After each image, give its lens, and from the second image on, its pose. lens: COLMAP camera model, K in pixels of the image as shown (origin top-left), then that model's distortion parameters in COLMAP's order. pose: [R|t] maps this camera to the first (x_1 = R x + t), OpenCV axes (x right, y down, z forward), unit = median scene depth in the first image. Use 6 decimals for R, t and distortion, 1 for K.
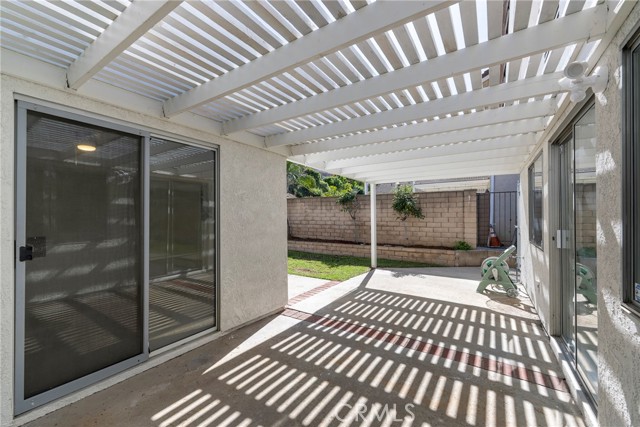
lens RADIAL K [[262.5, 0, 318.7], [0, 262.5, 216.3], [0, 0, 1]] dist [-0.001996, -0.000112]
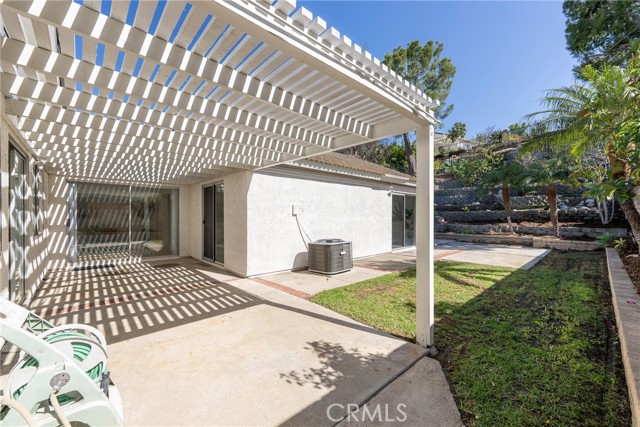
lens RADIAL K [[262.5, 0, 318.4], [0, 262.5, 213.4], [0, 0, 1]] dist [-0.001996, -0.000112]
pose [[-0.253892, -0.004718, -0.967221, 0.970809], [0.005540, 0.999965, -0.006332, 0.016079], [0.967217, -0.006966, -0.253857, 1.499324]]
